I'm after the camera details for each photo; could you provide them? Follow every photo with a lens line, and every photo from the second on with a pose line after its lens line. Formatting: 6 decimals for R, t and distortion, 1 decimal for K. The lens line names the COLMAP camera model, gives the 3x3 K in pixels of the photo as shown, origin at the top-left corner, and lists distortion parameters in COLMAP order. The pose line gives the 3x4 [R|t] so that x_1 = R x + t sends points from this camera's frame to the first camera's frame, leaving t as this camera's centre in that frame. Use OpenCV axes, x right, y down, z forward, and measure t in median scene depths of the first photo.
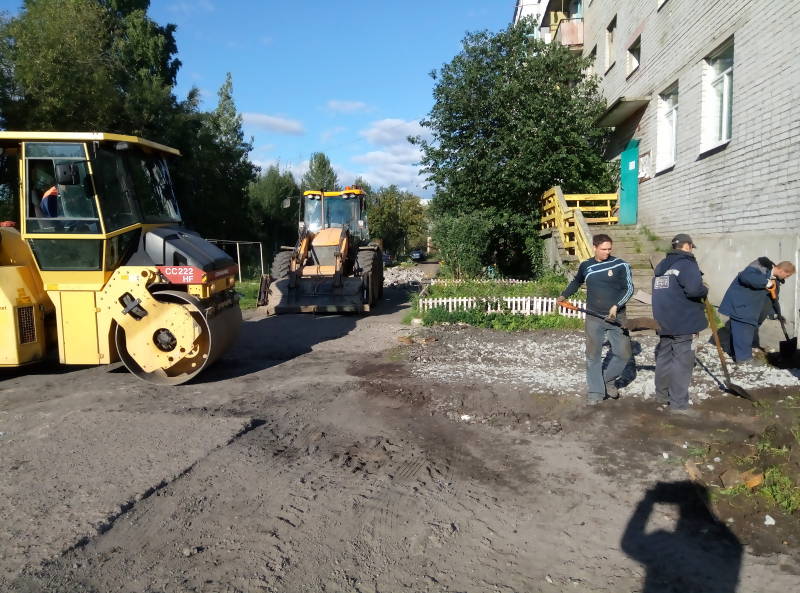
lens RADIAL K [[536.6, 0, 396.5], [0, 536.6, 297.7], [0, 0, 1]] dist [-0.005215, -0.000270]
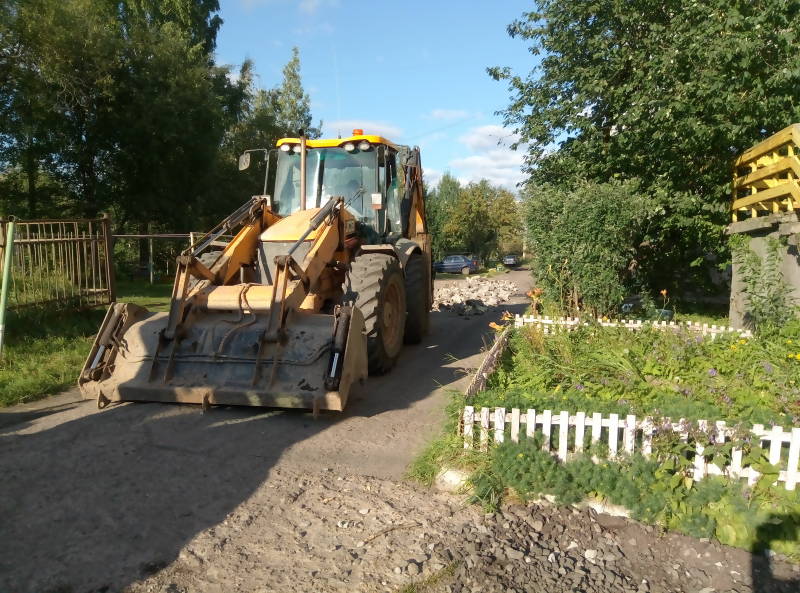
lens RADIAL K [[536.6, 0, 405.5], [0, 536.6, 296.9], [0, 0, 1]] dist [-0.005215, -0.000270]
pose [[0.987213, 0.035062, -0.155501, 0.041478], [-0.036254, 0.999331, -0.004832, -0.045582], [0.155228, 0.010408, 0.987824, 0.505287]]
